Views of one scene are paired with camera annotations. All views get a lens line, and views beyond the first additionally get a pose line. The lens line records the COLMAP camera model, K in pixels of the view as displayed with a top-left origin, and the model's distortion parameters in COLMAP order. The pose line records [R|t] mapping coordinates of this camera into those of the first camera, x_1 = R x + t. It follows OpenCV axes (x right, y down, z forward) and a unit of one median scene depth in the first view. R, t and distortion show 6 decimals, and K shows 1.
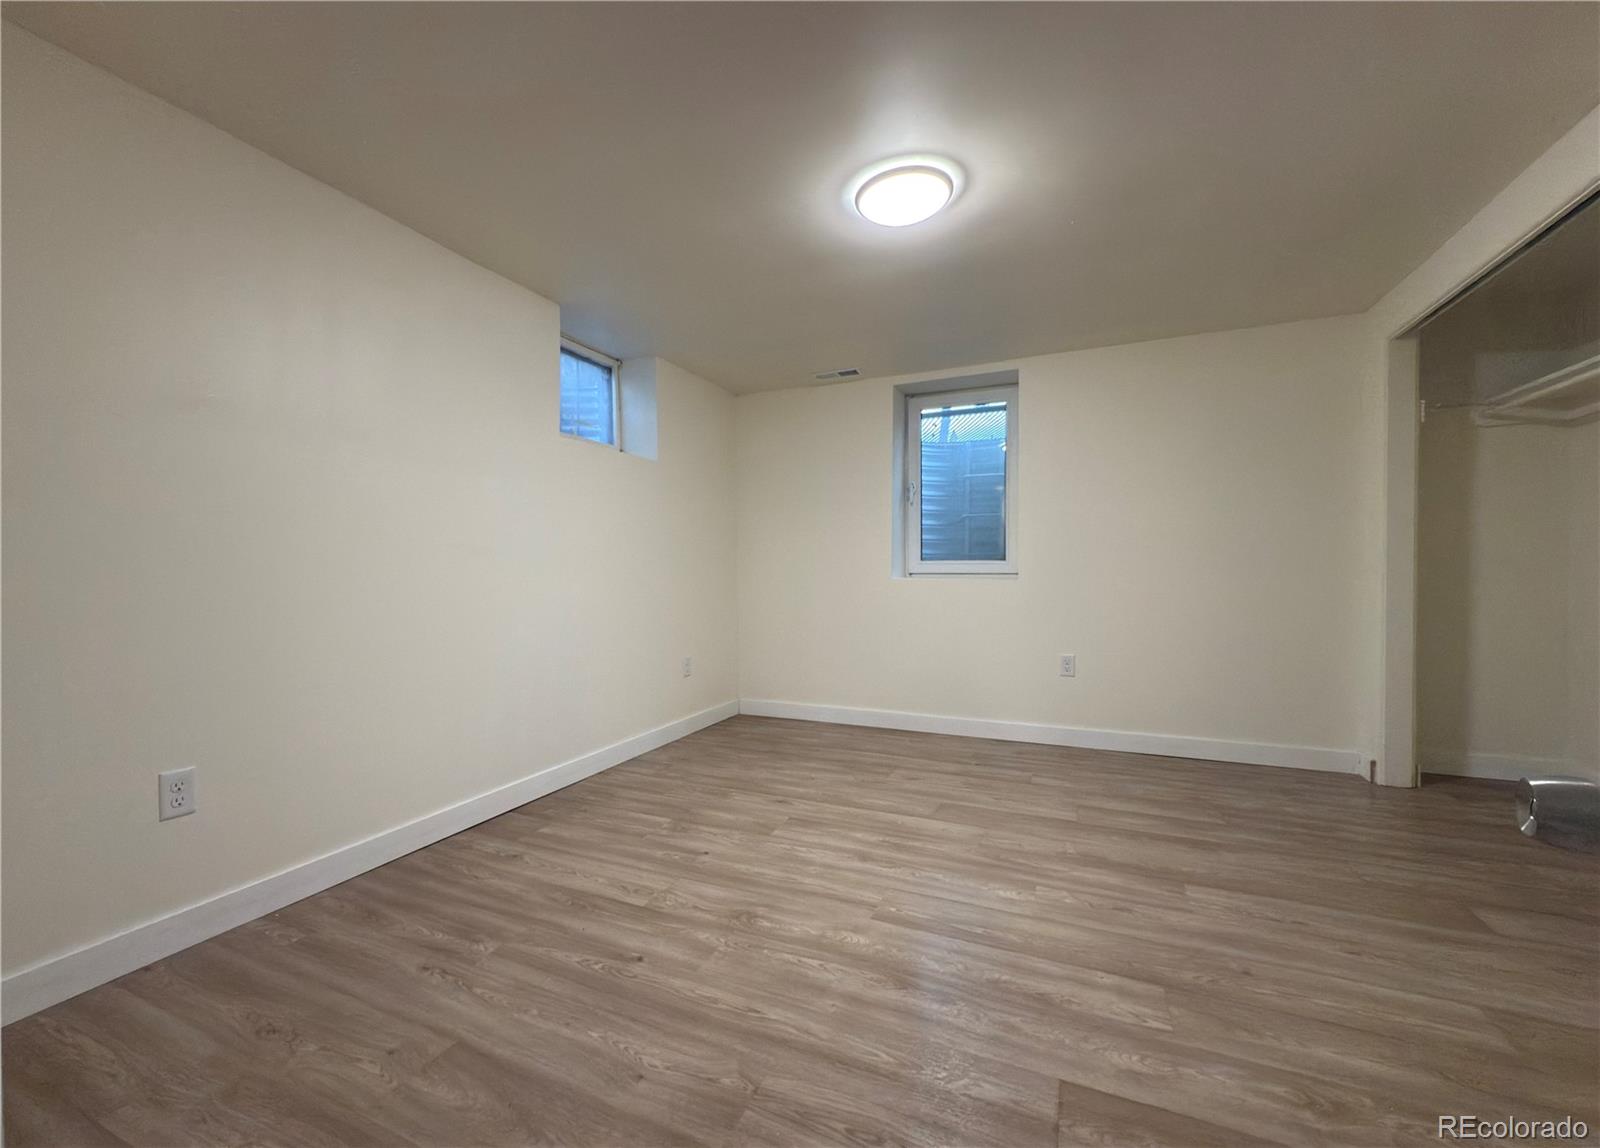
lens RADIAL K [[656.8, 0, 796.6], [0, 656.8, 575.6], [0, 0, 1]] dist [0.000933, 0.000115]
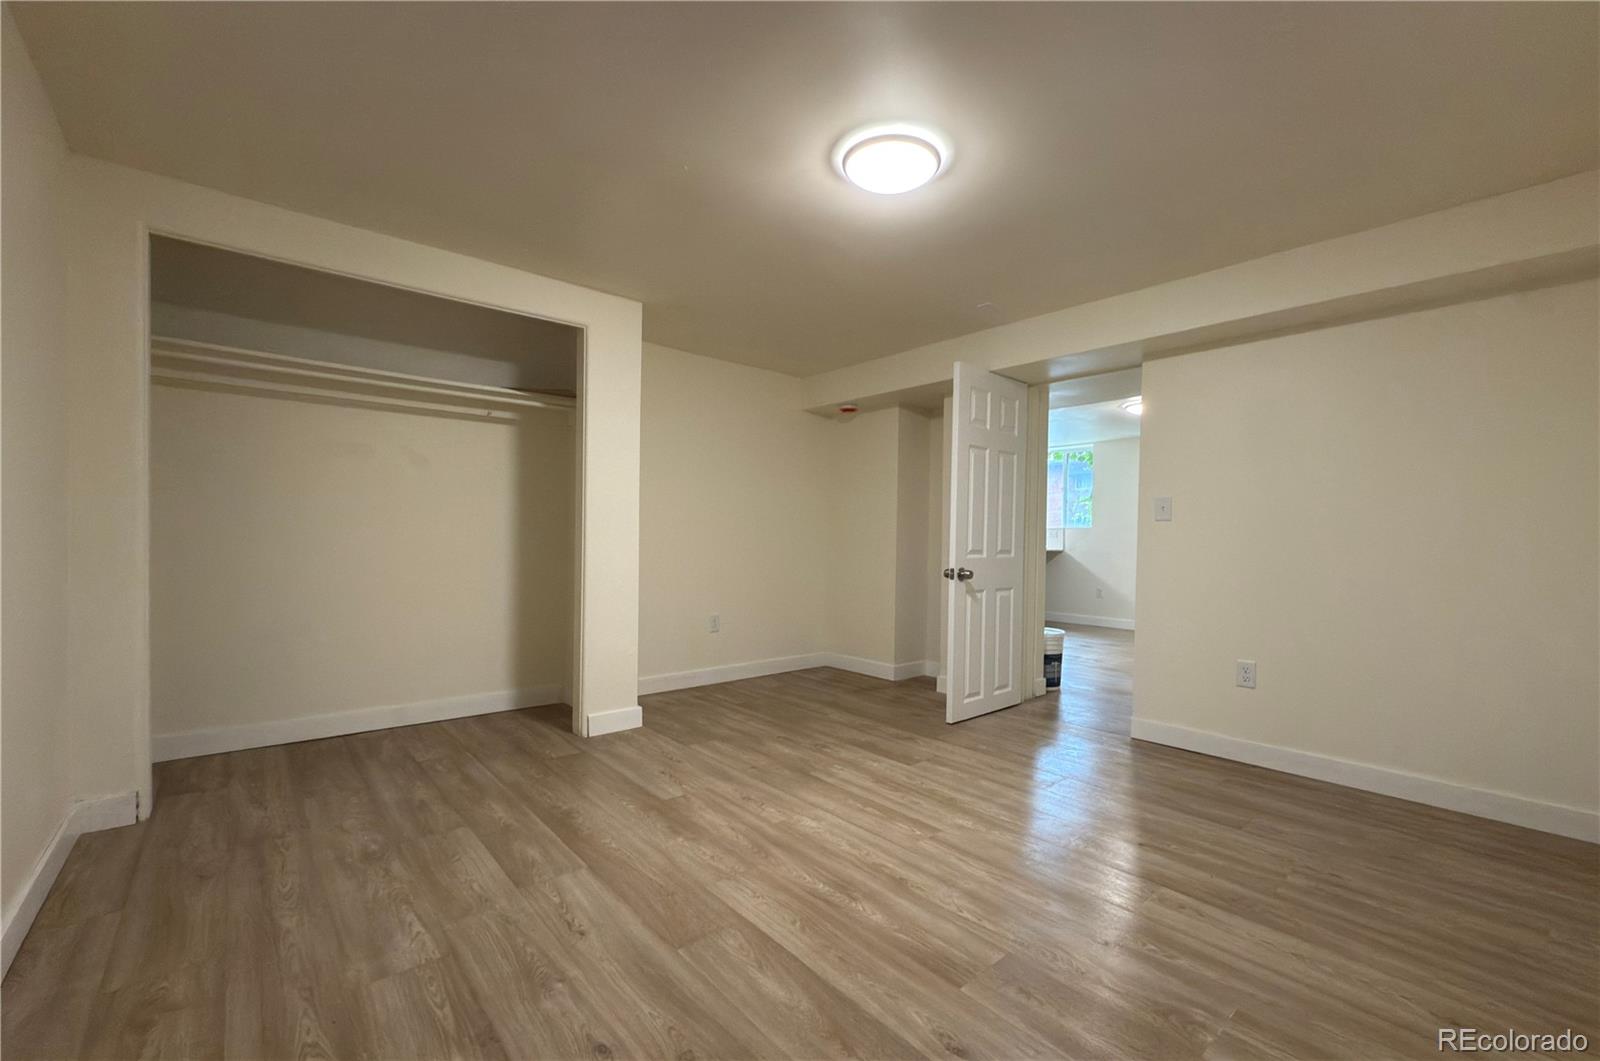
lens RADIAL K [[662.7, 0, 804.3], [0, 662.7, 535.3], [0, 0, 1]] dist [-0.000593, -0.000068]
pose [[-0.897490, -0.008610, 0.440950, -0.166099], [-0.010906, 0.999937, -0.002674, -0.014491], [-0.440900, -0.007209, -0.897527, 1.910850]]
